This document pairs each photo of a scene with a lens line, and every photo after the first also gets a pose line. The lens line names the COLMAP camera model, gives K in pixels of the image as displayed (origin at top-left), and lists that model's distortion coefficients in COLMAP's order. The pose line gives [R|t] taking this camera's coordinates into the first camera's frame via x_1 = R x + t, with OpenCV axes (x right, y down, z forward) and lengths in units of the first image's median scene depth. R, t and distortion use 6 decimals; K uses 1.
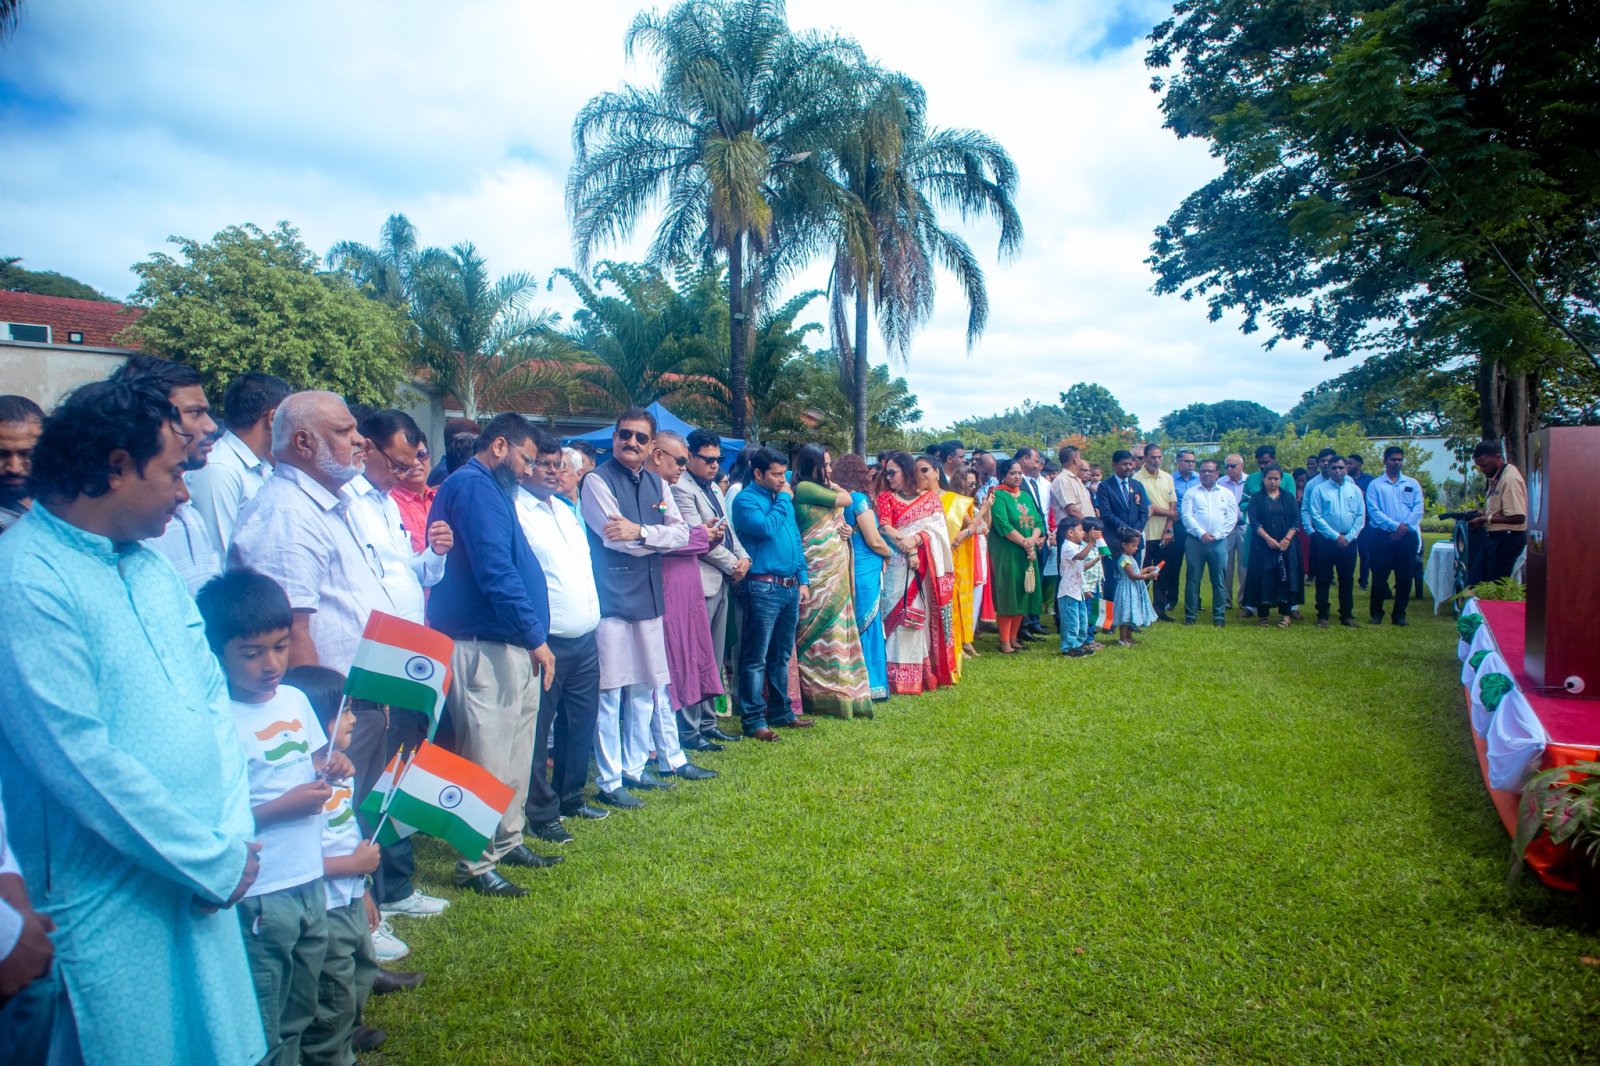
lens RADIAL K [[1144.2, 0, 800.0], [0, 1144.2, 533.0], [0, 0, 1]] dist [-0.108006, 0.079927]
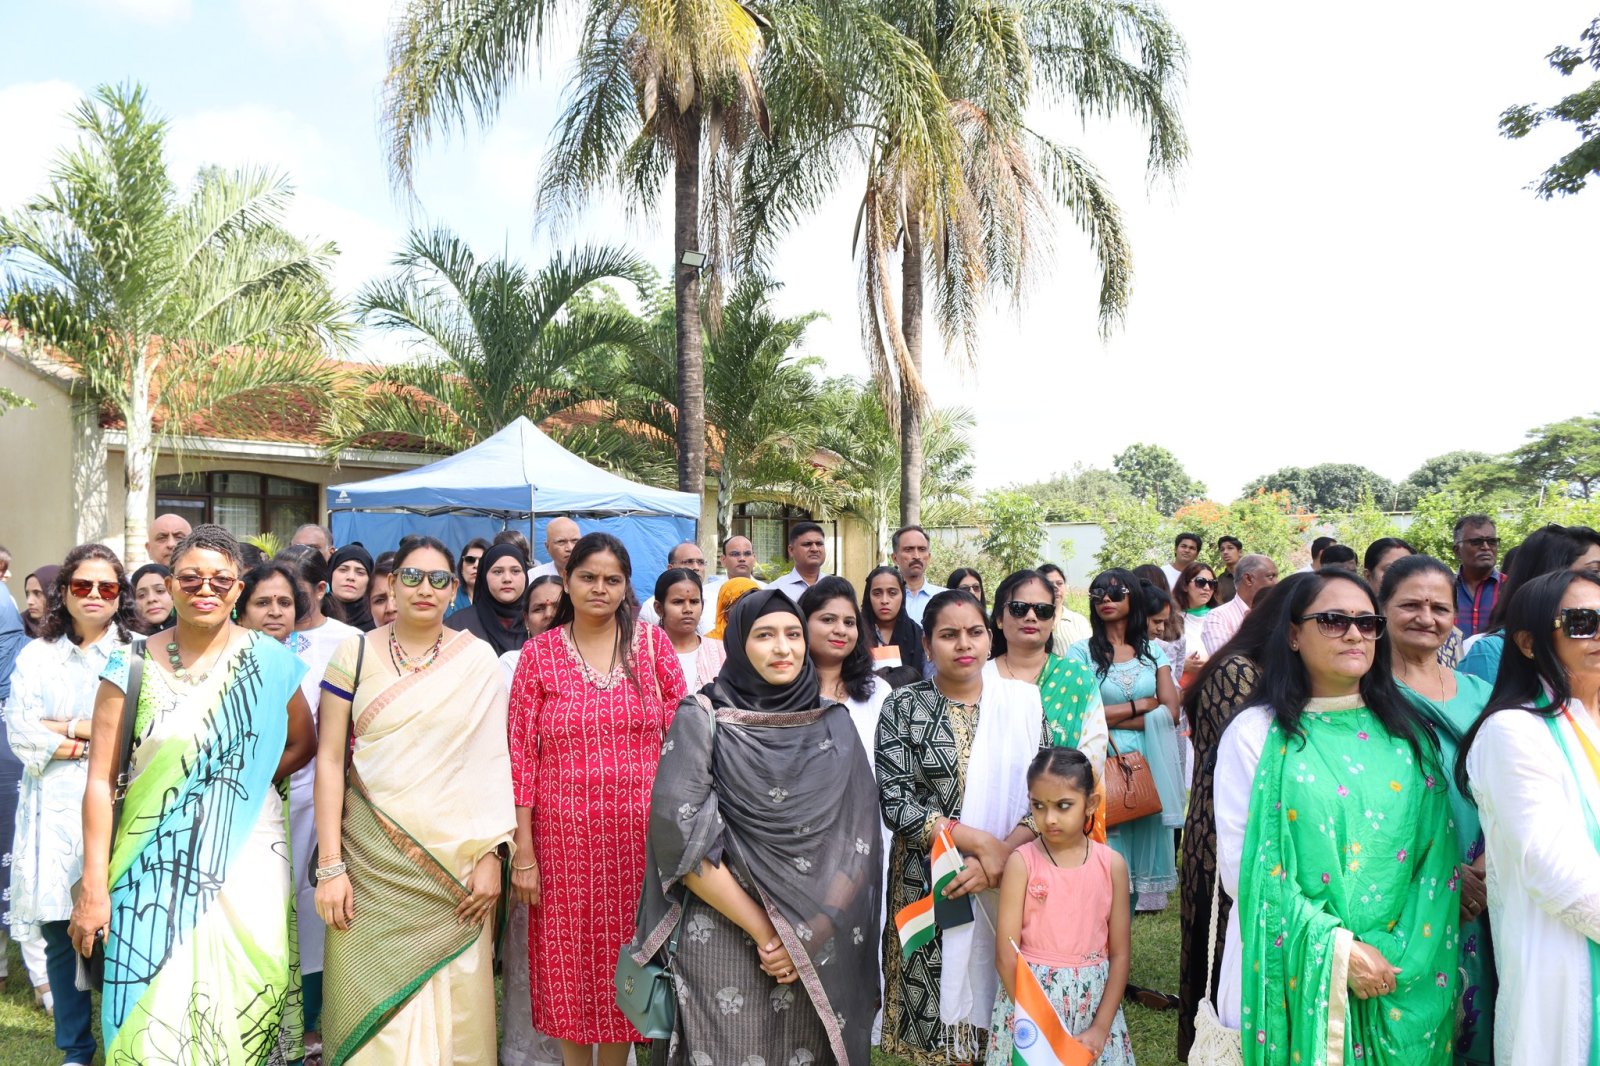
lens RADIAL K [[1204.8, 0, 800.0], [0, 1204.8, 533.0], [0, 0, 1]] dist [-0.142486, 0.116258]
pose [[0.999990, 0.001637, 0.004095, -0.007465], [-0.001359, 0.997752, -0.067001, -0.036499], [-0.004196, 0.066995, 0.997745, 0.575985]]
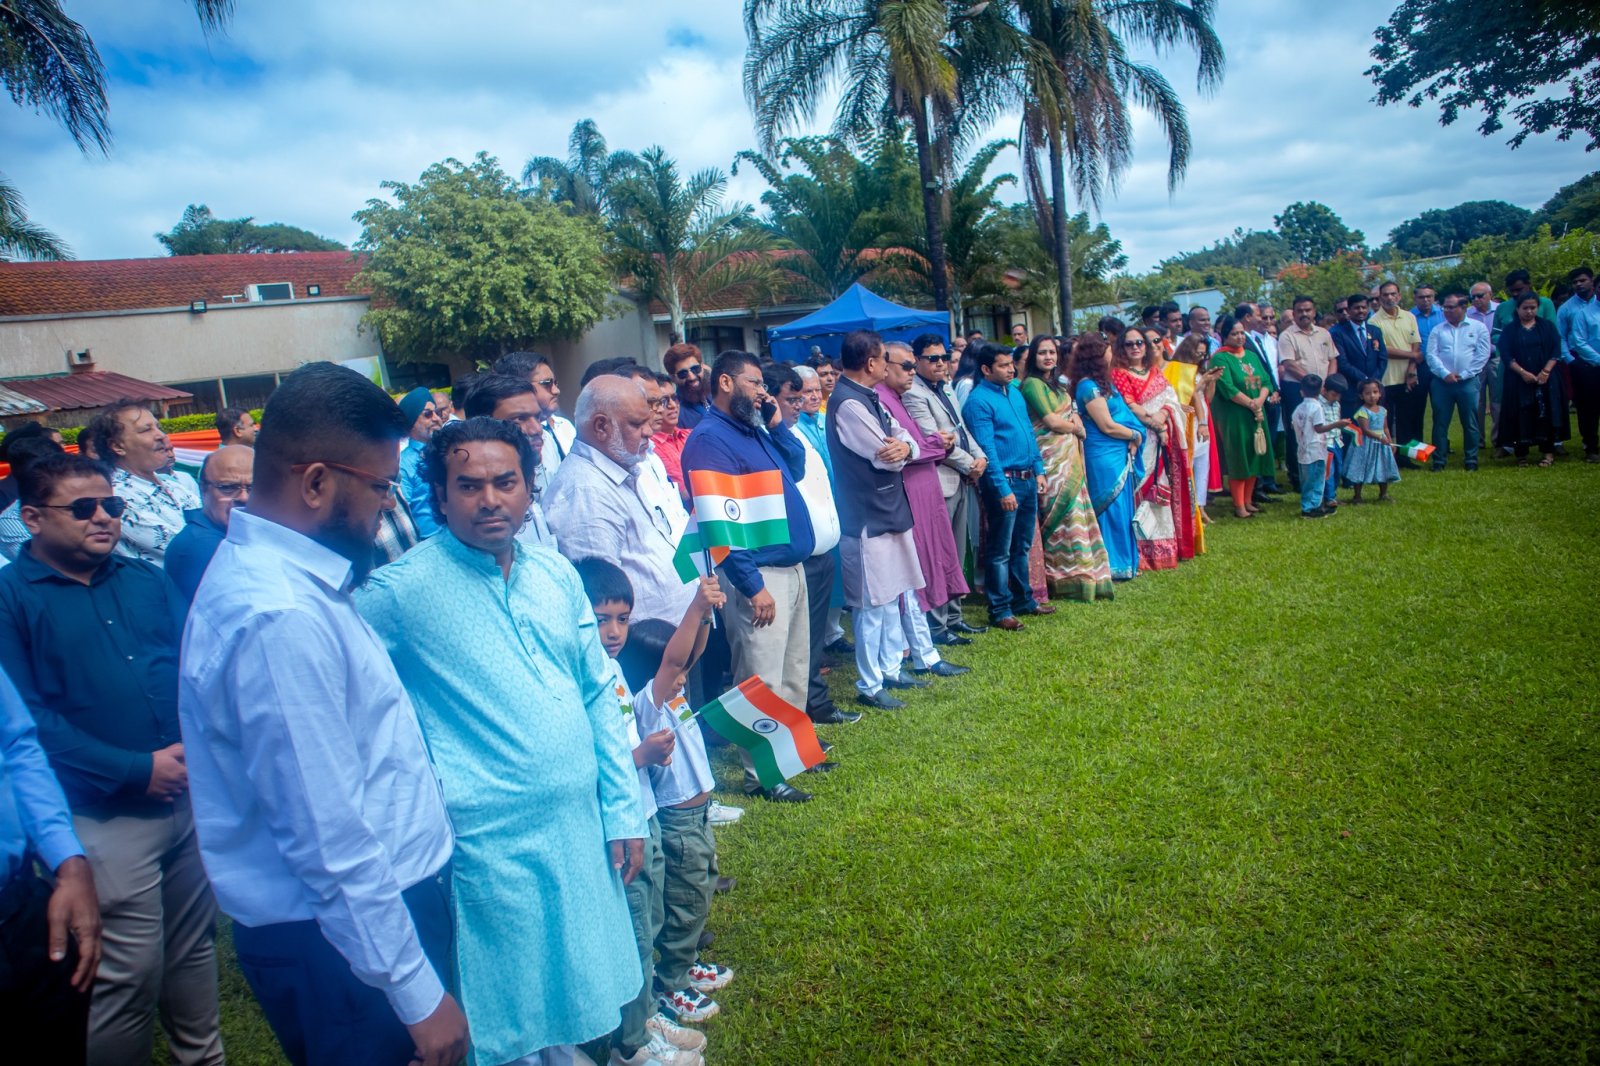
lens RADIAL K [[1144.2, 0, 800.0], [0, 1144.2, 533.0], [0, 0, 1]] dist [-0.108006, 0.079927]
pose [[0.978890, -0.079442, -0.188317, -0.004922], [0.100741, 0.989211, 0.106363, -0.010802], [0.177835, -0.123088, 0.976332, -0.010257]]
